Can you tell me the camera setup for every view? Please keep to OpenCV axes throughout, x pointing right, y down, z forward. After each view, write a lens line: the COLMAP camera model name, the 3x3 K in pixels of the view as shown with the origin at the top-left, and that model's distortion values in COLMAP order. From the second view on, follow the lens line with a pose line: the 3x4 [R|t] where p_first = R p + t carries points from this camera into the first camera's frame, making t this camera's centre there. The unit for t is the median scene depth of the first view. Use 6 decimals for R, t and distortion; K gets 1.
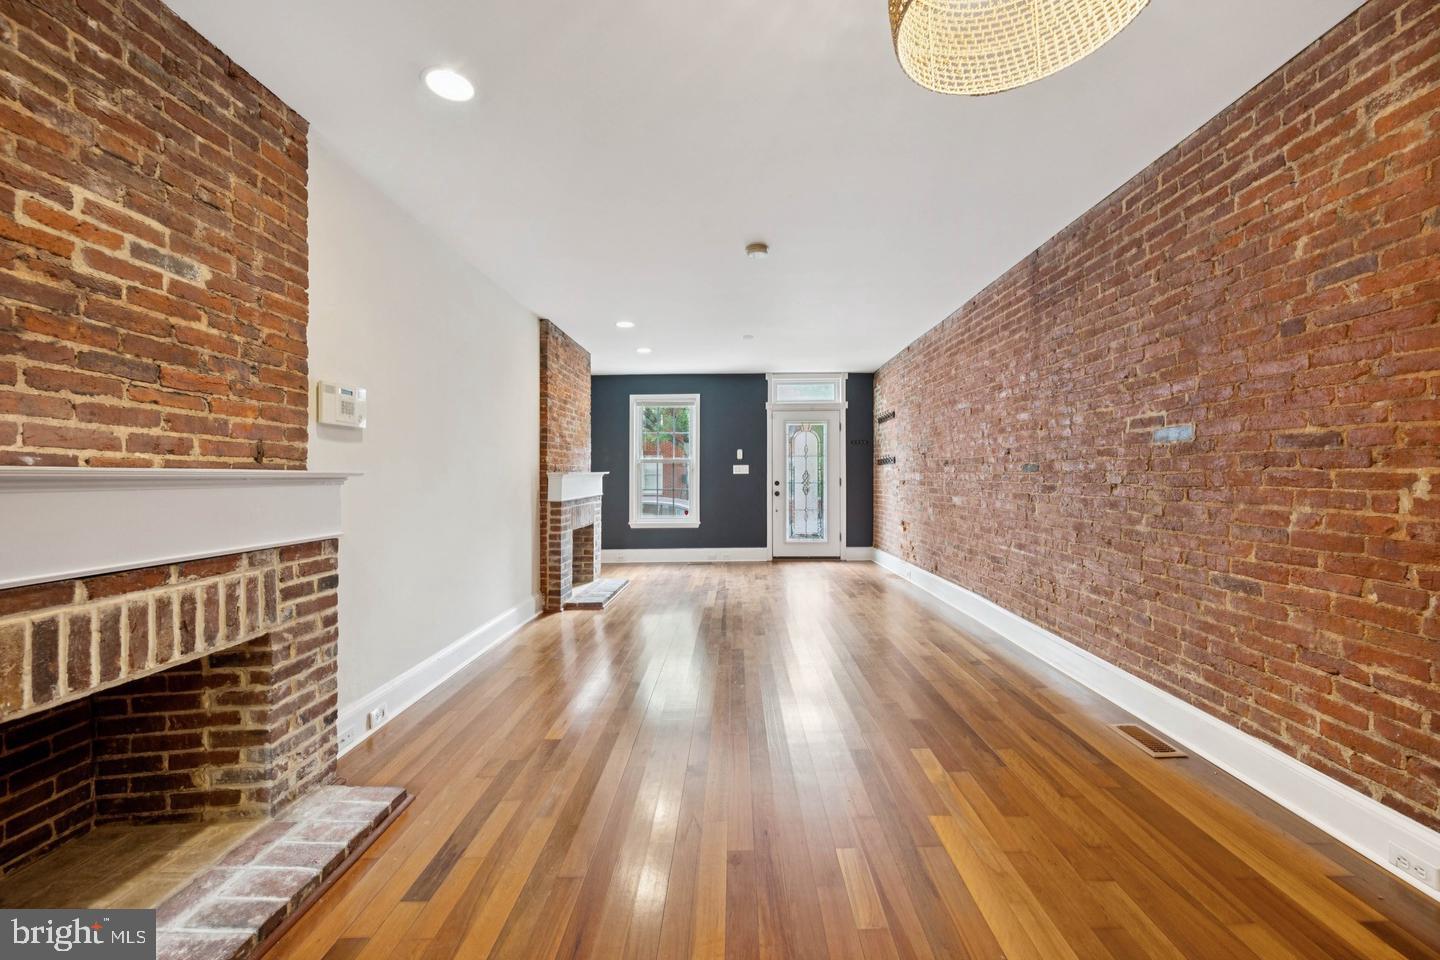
lens RADIAL K [[558.9, 0, 717.7], [0, 558.9, 477.8], [0, 0, 1]] dist [-0.000716, 0.000005]
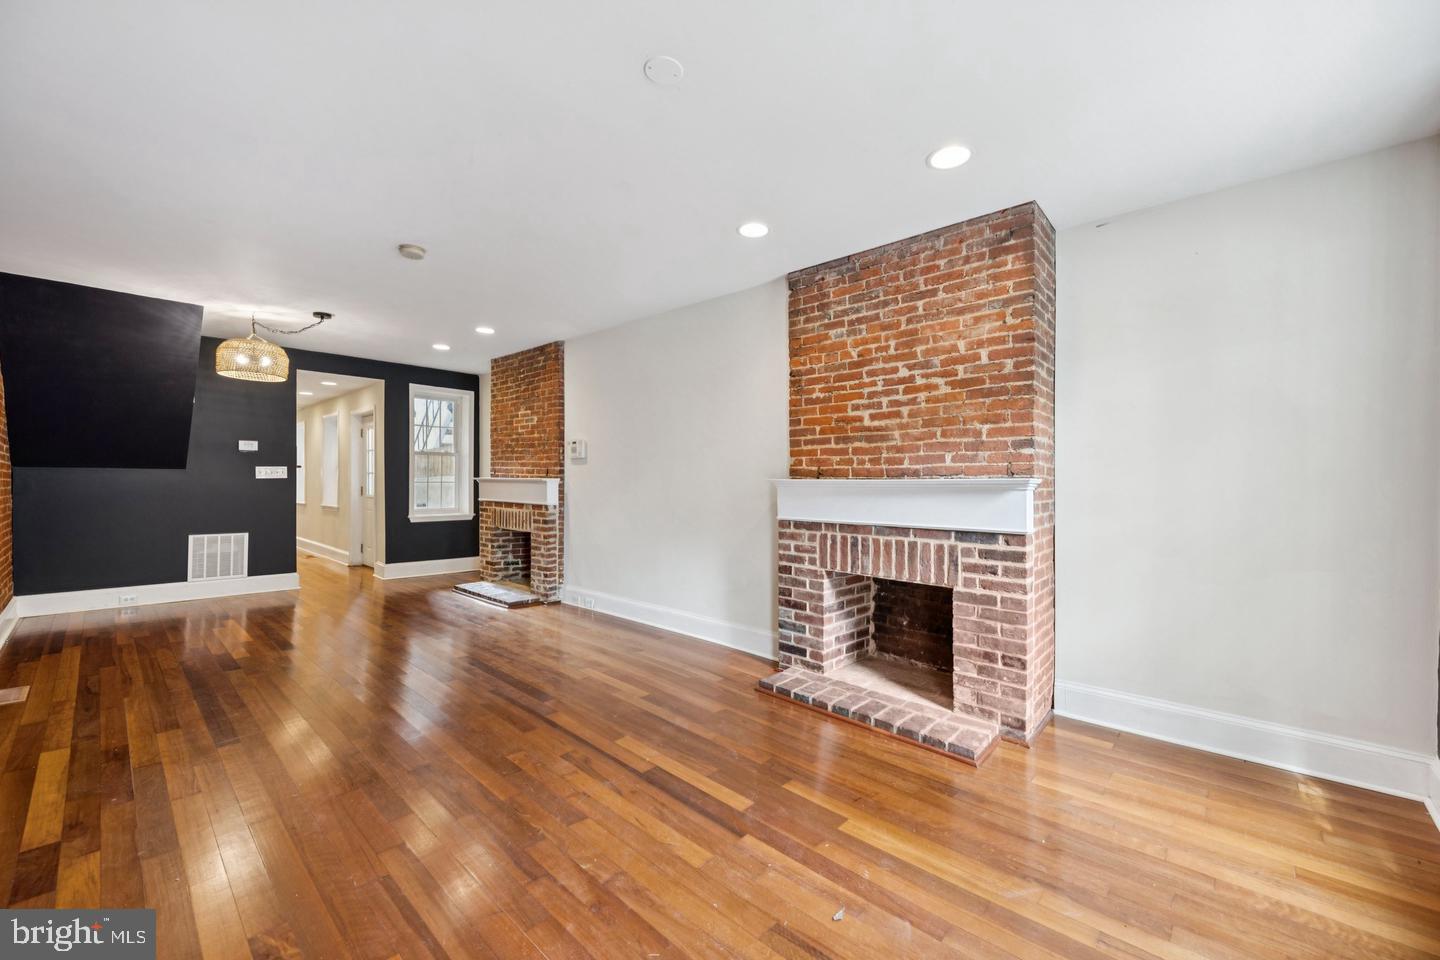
lens RADIAL K [[580.6, 0, 720.9], [0, 580.6, 469.5], [0, 0, 1]] dist [-0.000886, -0.000093]
pose [[-0.654704, 0.000520, -0.755885, 0.844064], [0.001349, 0.999999, -0.000480, -0.055060], [0.755884, -0.001334, -0.654704, 3.581560]]
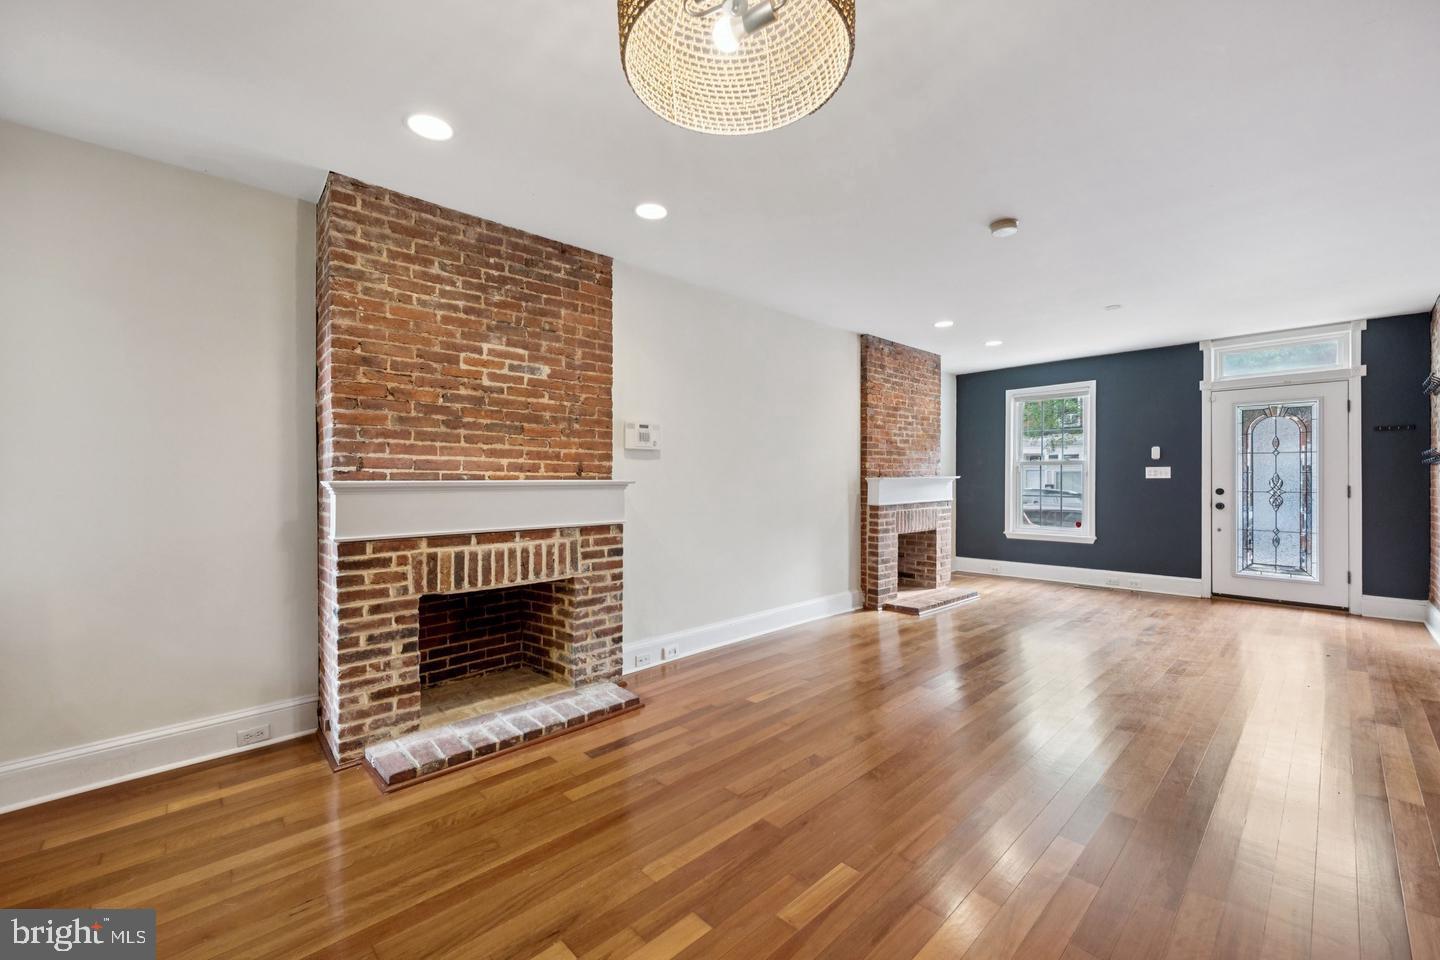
lens RADIAL K [[564.1, 0, 720.4], [0, 564.1, 478.1], [0, 0, 1]] dist [0.000762, -0.000062]
pose [[0.701777, 0.003681, -0.712387, 0.664267], [-0.003963, 0.999991, 0.001263, -0.022850], [0.712386, 0.001937, 0.701785, 0.113743]]
